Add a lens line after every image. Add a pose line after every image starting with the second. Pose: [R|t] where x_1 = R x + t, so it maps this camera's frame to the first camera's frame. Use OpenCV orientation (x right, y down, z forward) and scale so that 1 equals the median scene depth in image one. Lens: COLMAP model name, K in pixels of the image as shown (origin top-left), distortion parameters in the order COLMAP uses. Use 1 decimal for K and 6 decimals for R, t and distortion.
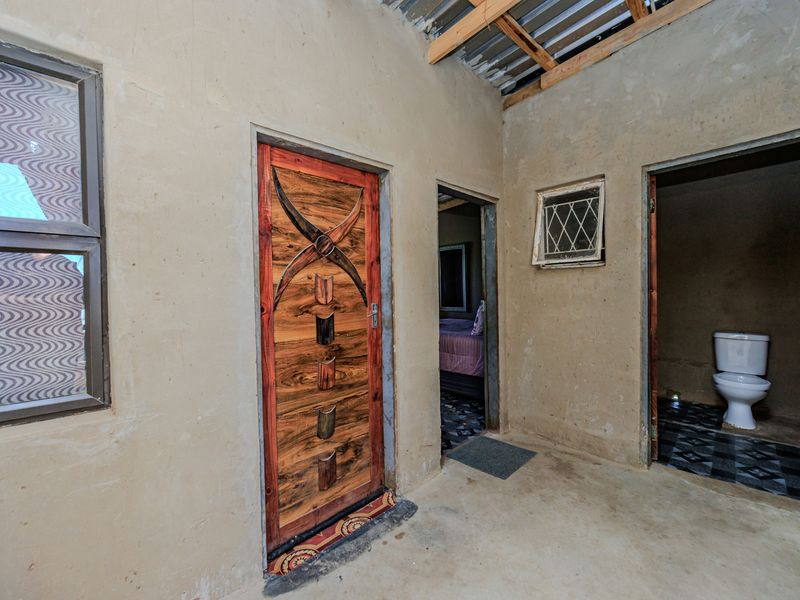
lens RADIAL K [[340.6, 0, 400.9], [0, 340.6, 299.3], [0, 0, 1]] dist [-0.001839, 0.000082]
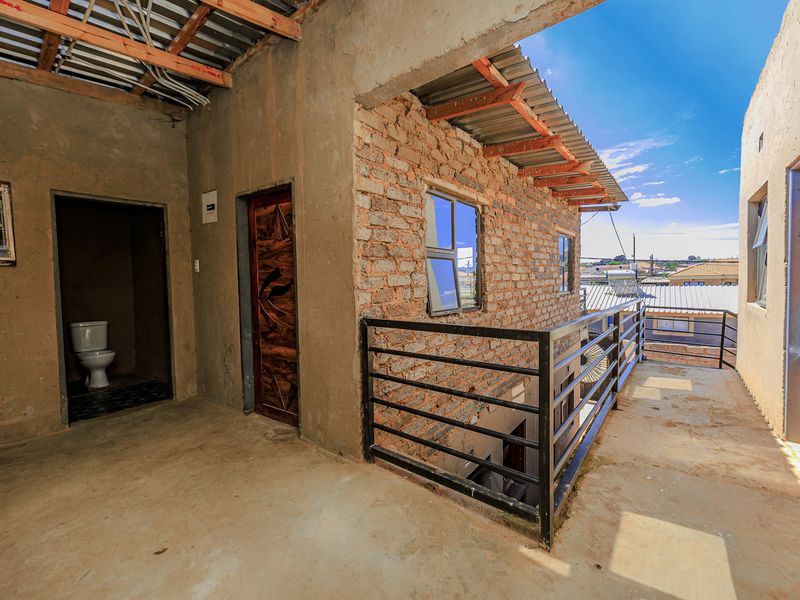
lens RADIAL K [[340.6, 0, 399.3], [0, 340.6, 296.5], [0, 0, 1]] dist [-0.001839, 0.000082]
pose [[-0.099265, -0.022049, 0.994817, -0.627895], [0.042360, 0.998755, 0.026363, 0.023880], [-0.994159, 0.044757, -0.098207, -0.127039]]
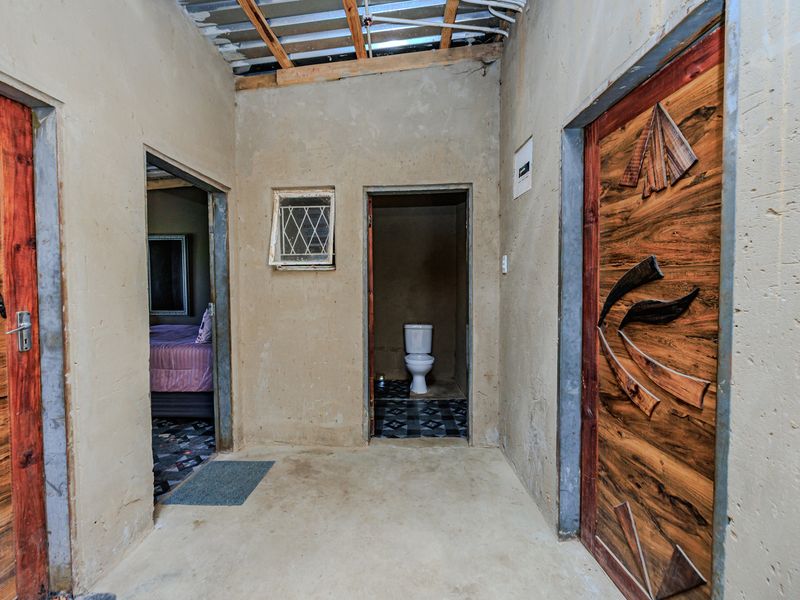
lens RADIAL K [[340.6, 0, 396.5], [0, 340.6, 298.9], [0, 0, 1]] dist [-0.001839, 0.000082]
pose [[0.736120, -0.005213, 0.676831, 0.003935], [0.005809, 0.999982, 0.001384, -0.006772], [-0.676826, 0.002913, 0.736137, 0.063716]]
